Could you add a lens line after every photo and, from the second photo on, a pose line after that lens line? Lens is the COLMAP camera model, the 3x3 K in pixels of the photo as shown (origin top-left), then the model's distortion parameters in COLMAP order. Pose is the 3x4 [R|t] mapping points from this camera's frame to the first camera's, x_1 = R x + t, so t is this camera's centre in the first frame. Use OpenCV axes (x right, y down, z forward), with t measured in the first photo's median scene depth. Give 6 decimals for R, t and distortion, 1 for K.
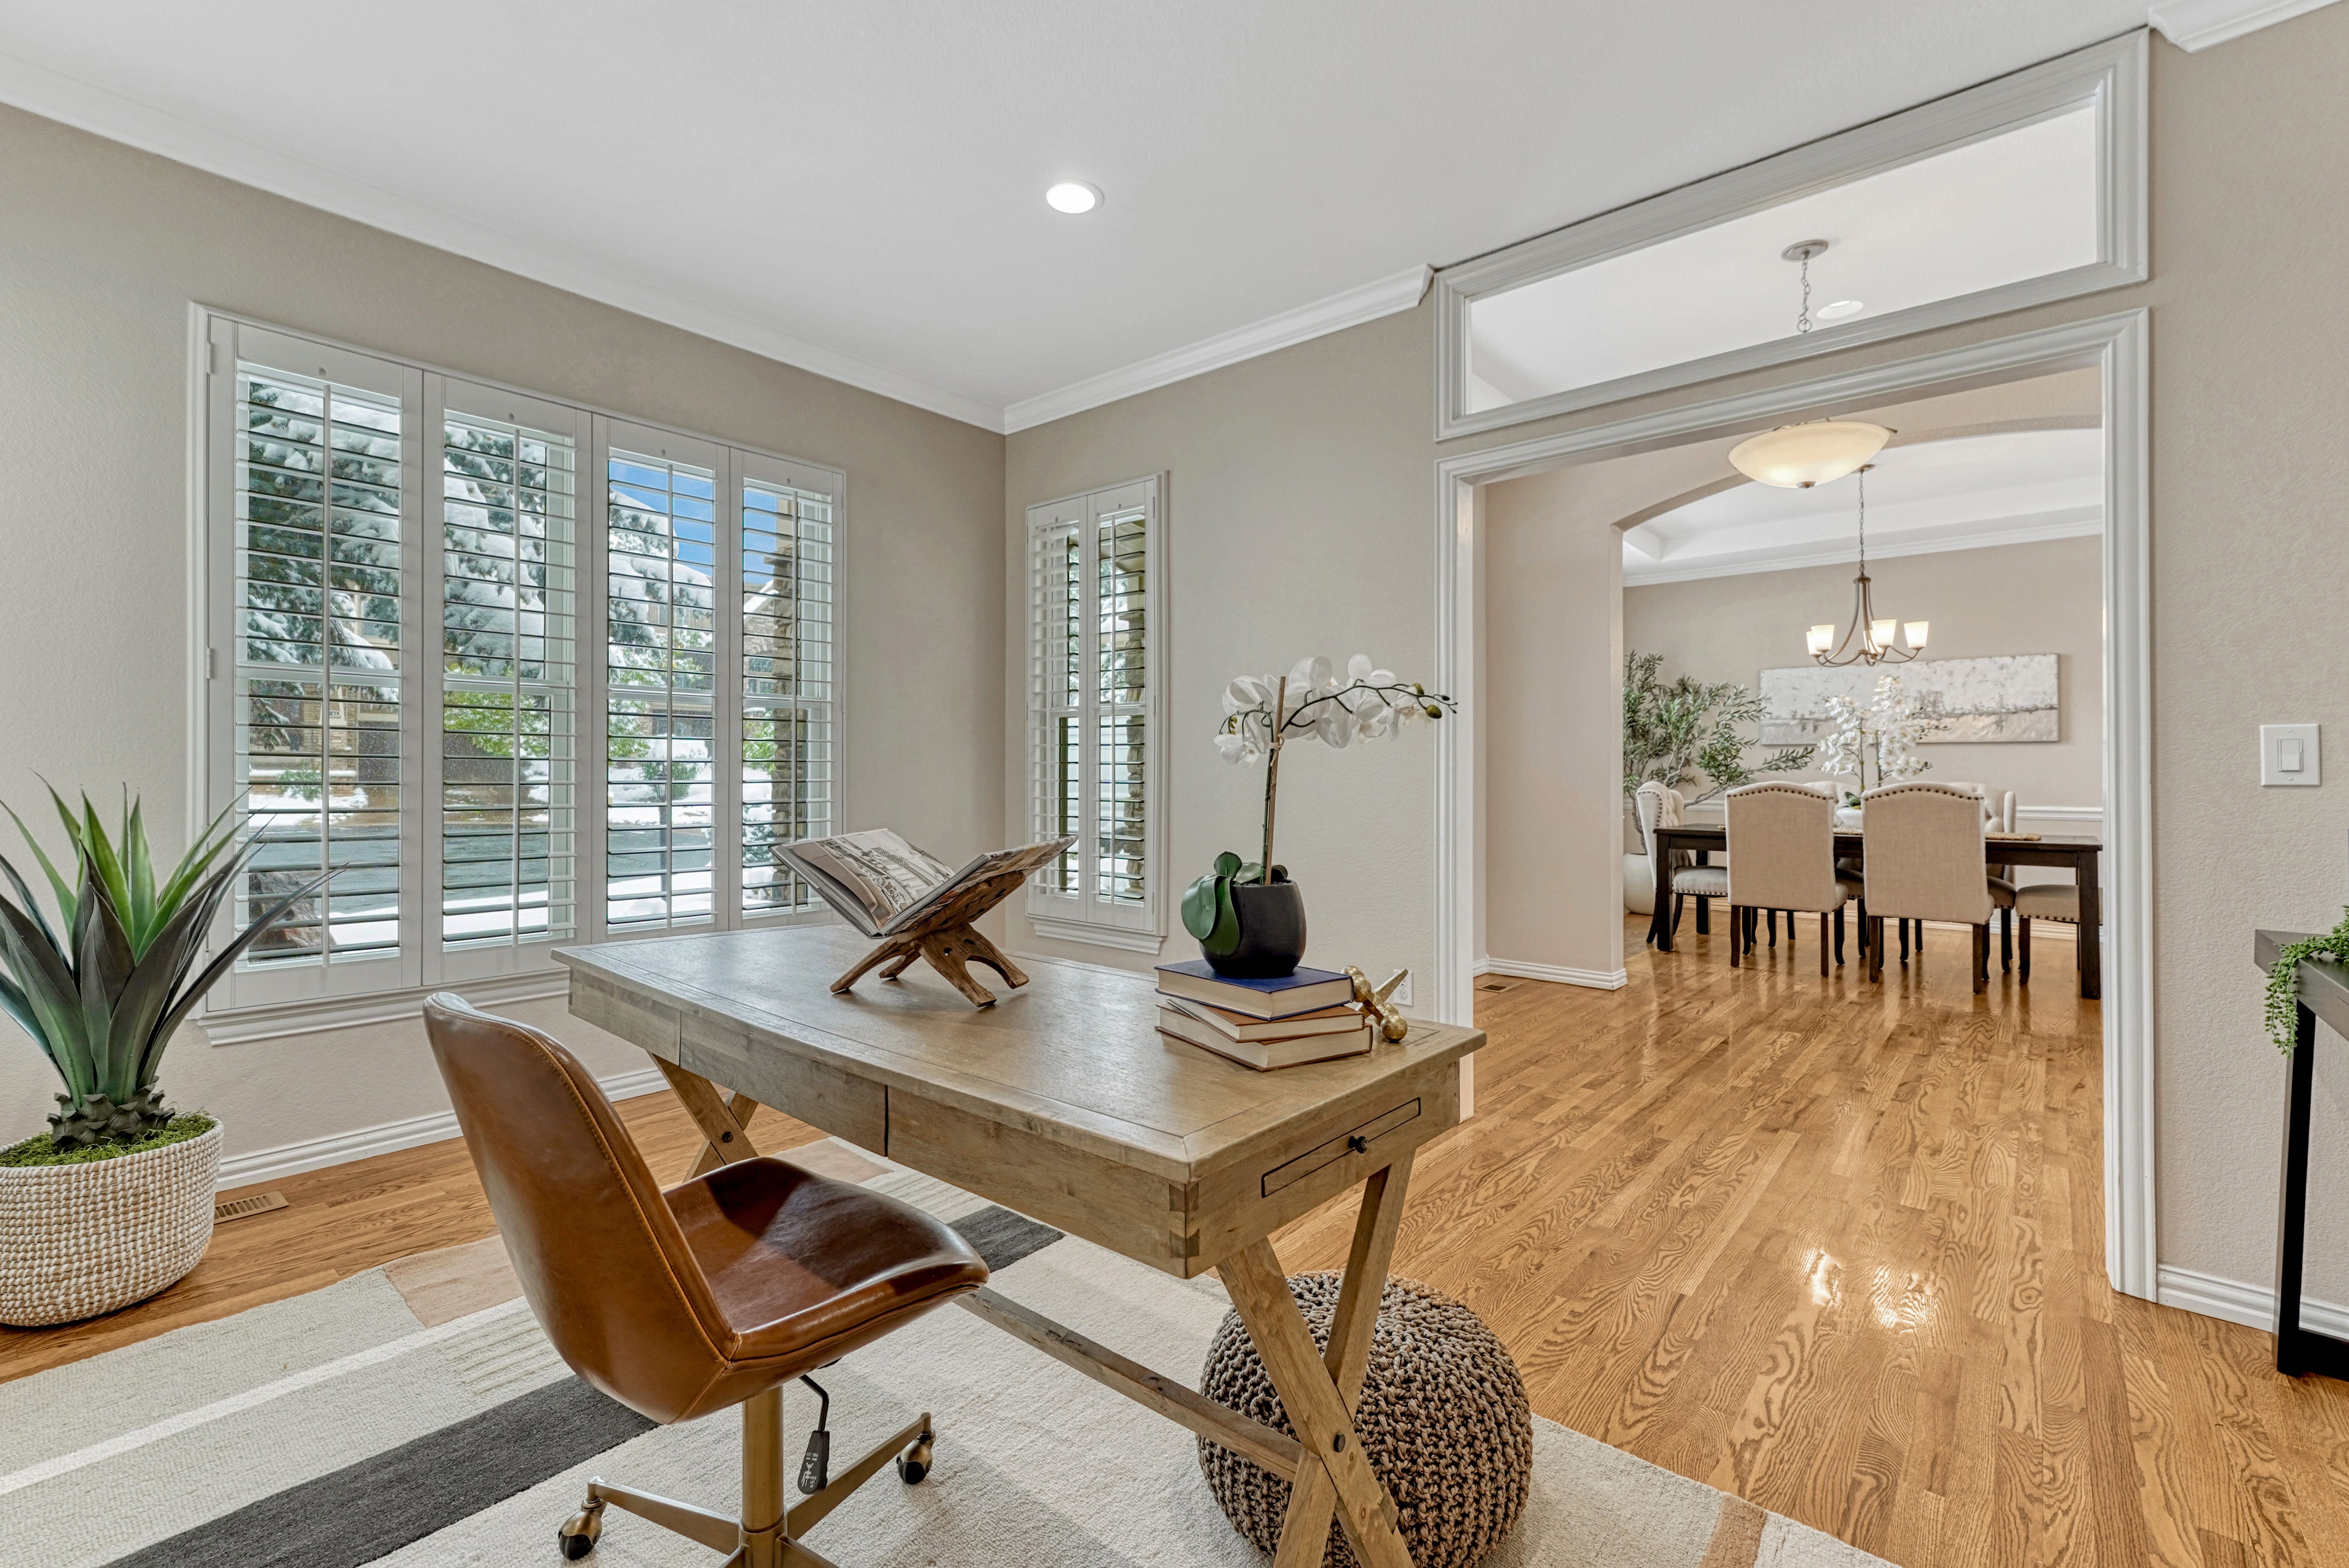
lens RADIAL K [[1004.7, 0, 1170.9], [0, 1004.7, 784.8], [0, 0, 1]] dist [-0.000064, 0.000126]
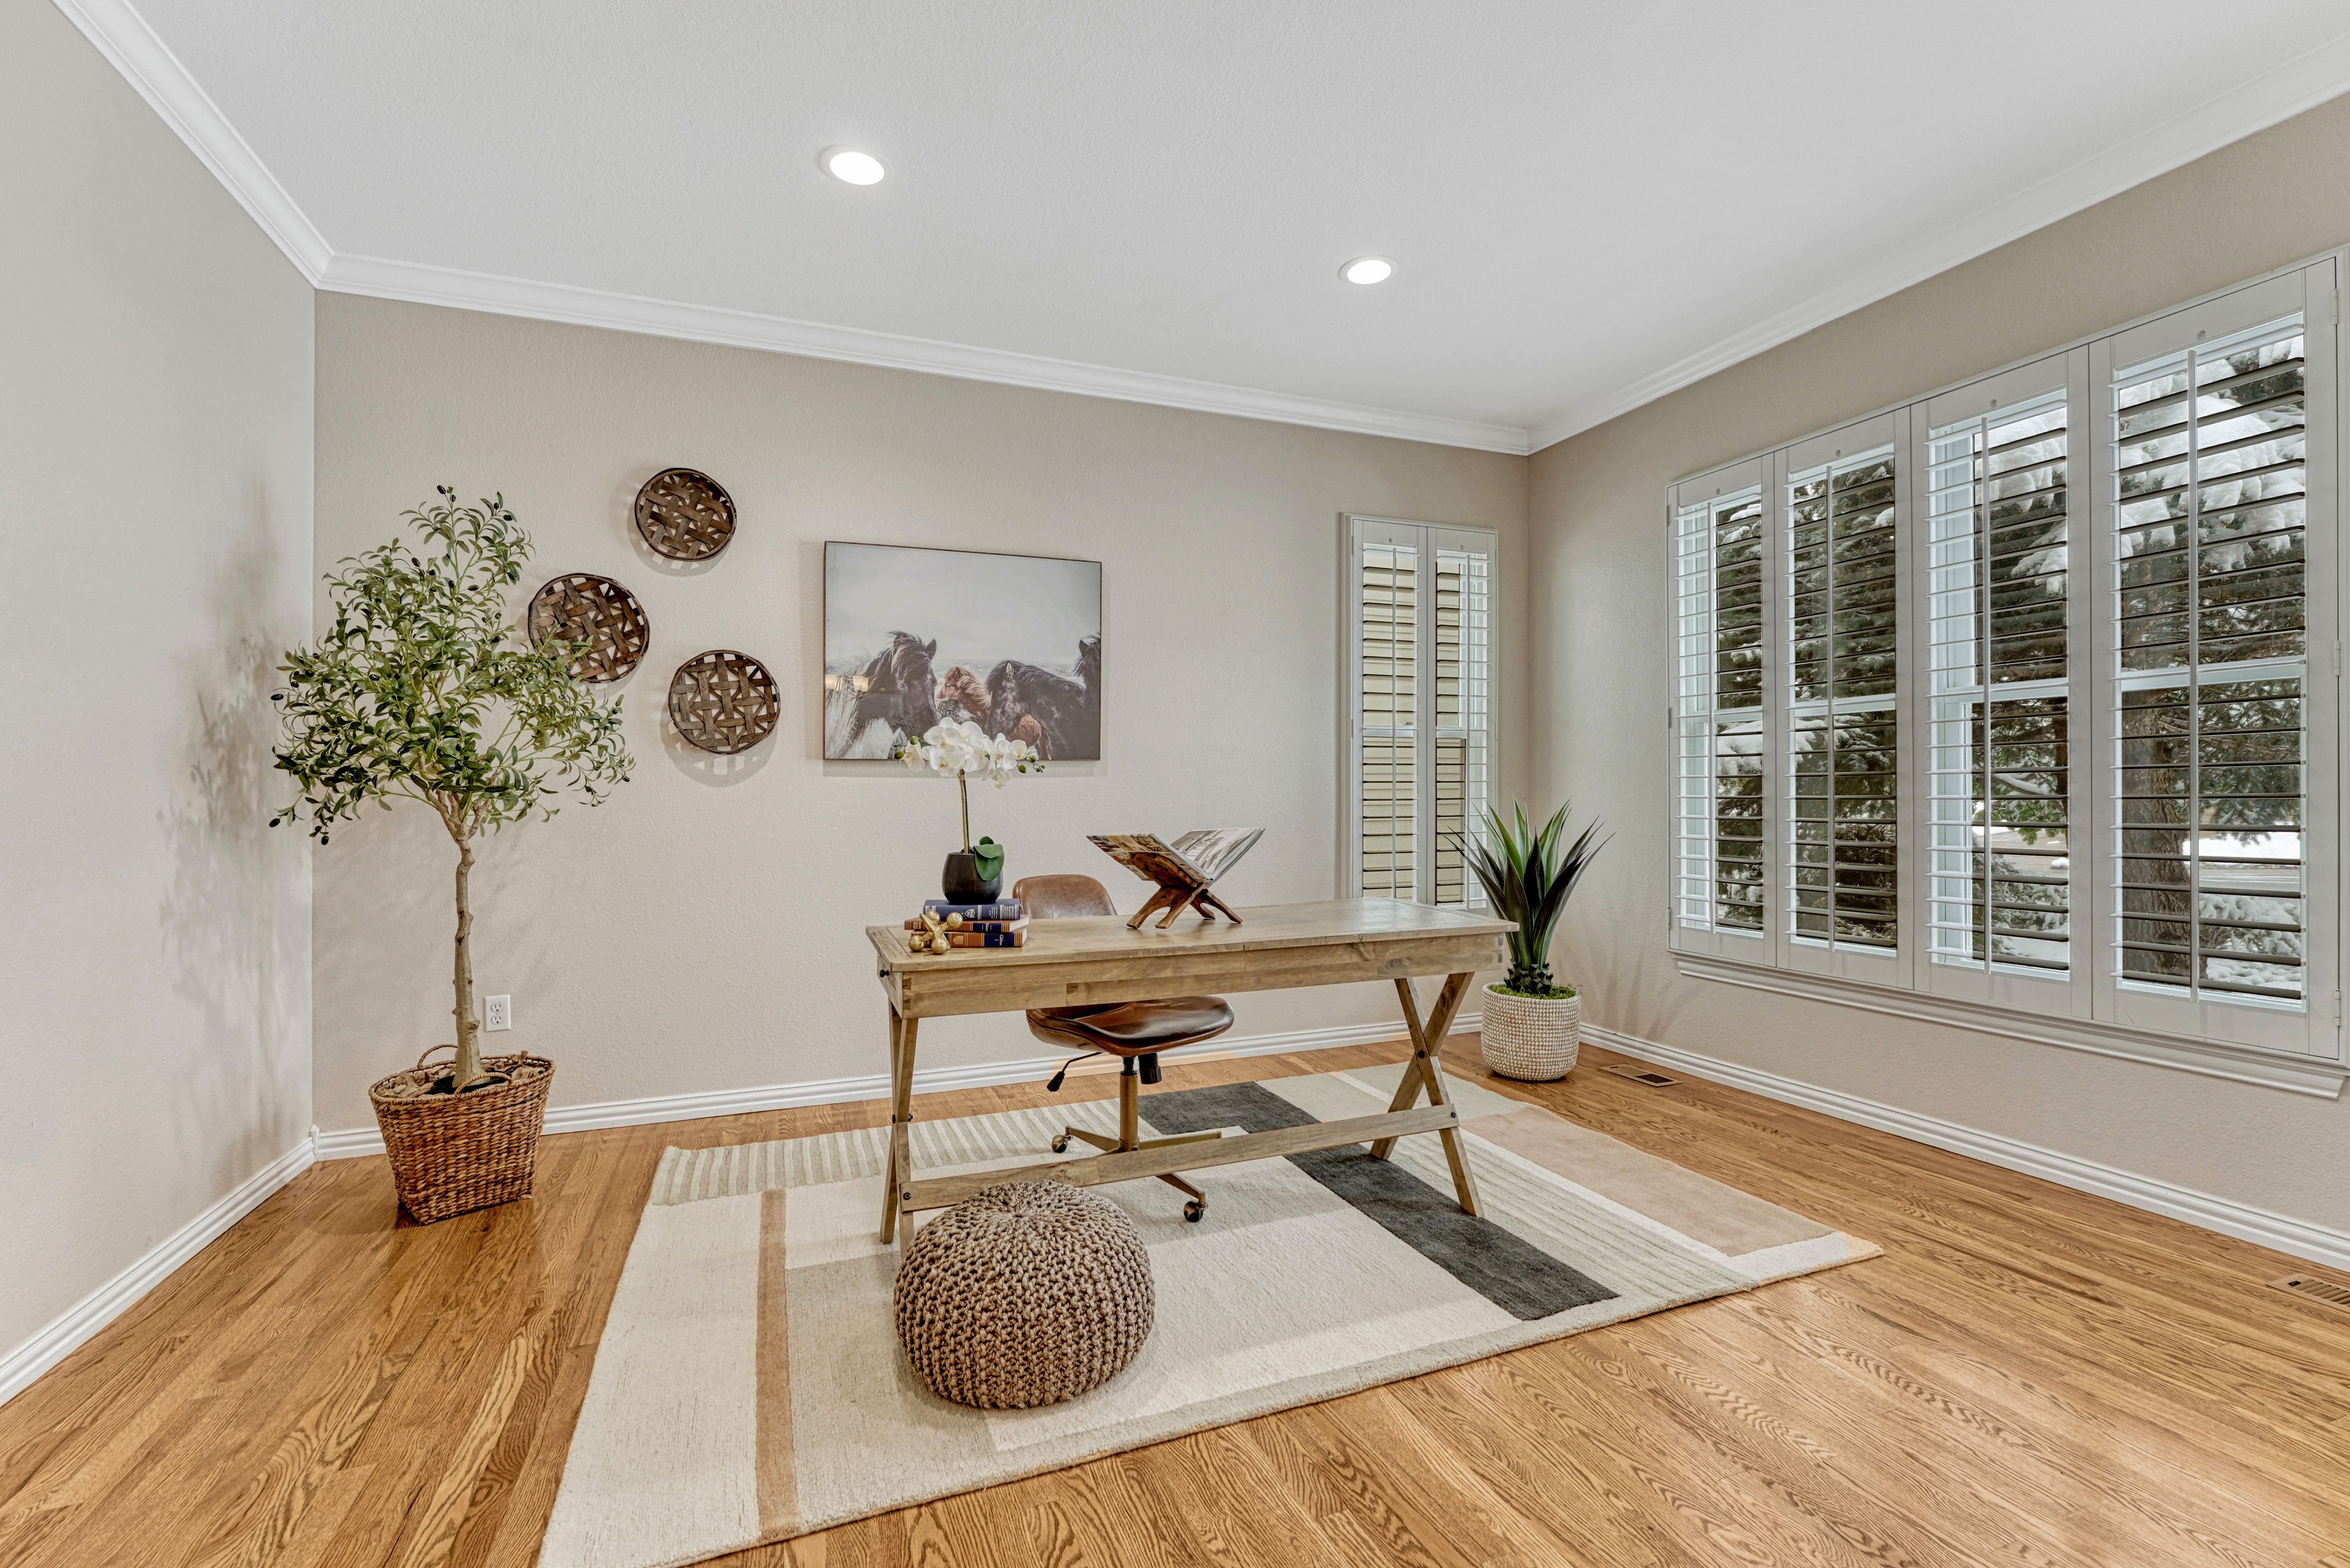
lens RADIAL K [[1023.4, 0, 1175.0], [0, 1023.4, 784.0], [0, 0, 1]] dist [0.000188, -0.000002]
pose [[-0.473597, -0.005713, -0.880723, 0.863909], [-0.003114, 0.999984, -0.004812, -0.005888], [0.880736, 0.000464, -0.473607, 1.260378]]
